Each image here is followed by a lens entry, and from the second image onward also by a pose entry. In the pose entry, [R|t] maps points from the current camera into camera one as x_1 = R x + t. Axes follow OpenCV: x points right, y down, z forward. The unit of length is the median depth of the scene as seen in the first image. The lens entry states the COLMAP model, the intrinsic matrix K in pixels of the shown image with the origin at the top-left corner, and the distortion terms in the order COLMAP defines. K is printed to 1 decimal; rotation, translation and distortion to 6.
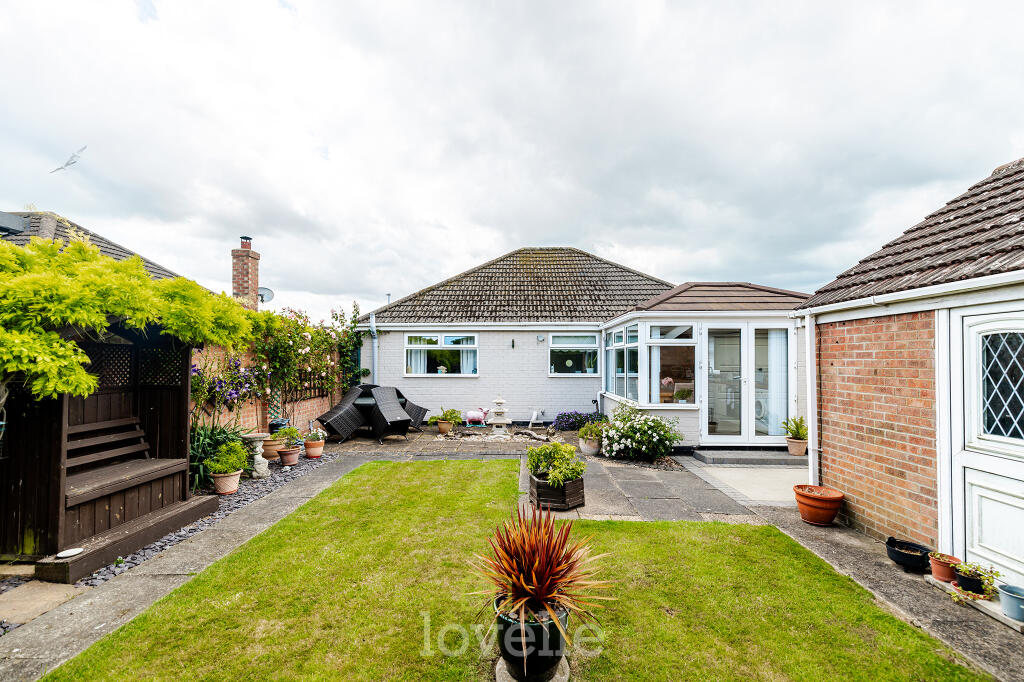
lens RADIAL K [[444.0, 0, 511.2], [0, 444.0, 348.2], [0, 0, 1]] dist [-0.001974, 0.002621]
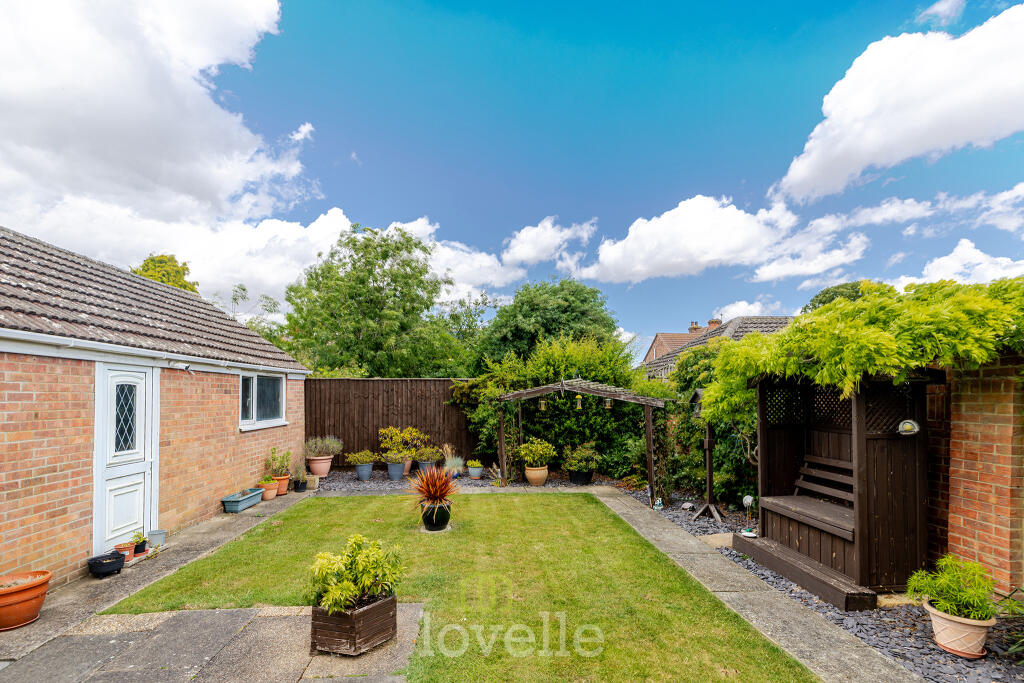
lens RADIAL K [[464.8, 0, 508.2], [0, 464.8, 391.6], [0, 0, 1]] dist [-0.009381, 0.000436]
pose [[-0.997086, -0.019539, -0.073743, -0.082712], [-0.016646, 0.999075, -0.039642, 0.027911], [0.074449, -0.038299, -0.996489, 2.213305]]
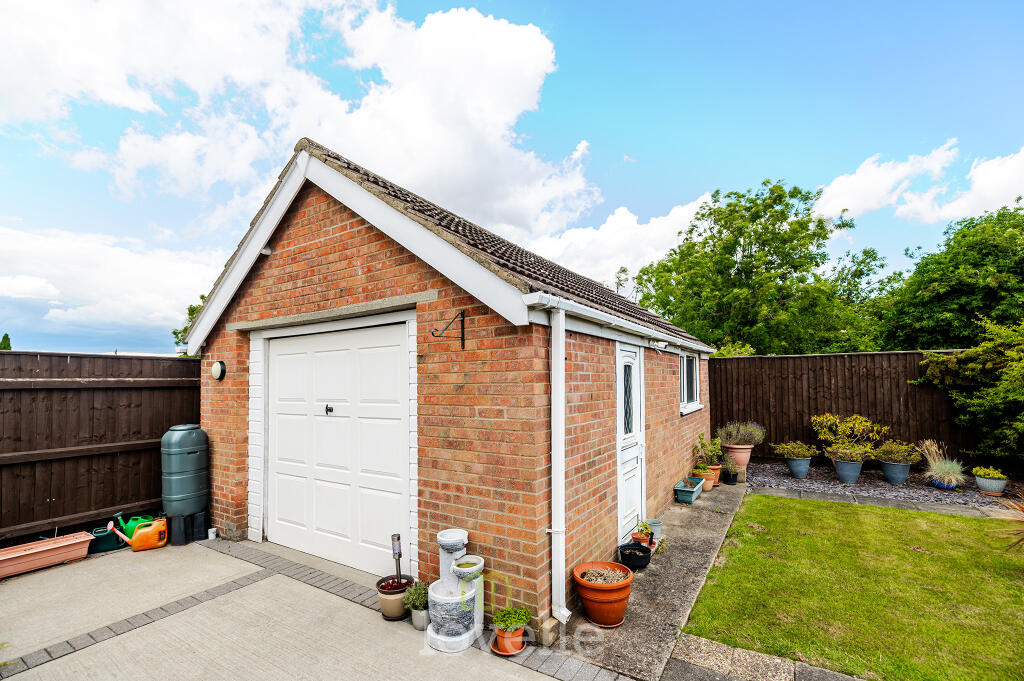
lens RADIAL K [[444.0, 0, 508.5], [0, 444.0, 367.9], [0, 0, 1]] dist [-0.001974, 0.002621]
pose [[-0.852648, 0.004932, 0.522463, 0.546364], [-0.020403, 0.998878, -0.042727, 0.040703], [-0.522088, -0.047091, -0.851591, 2.030640]]
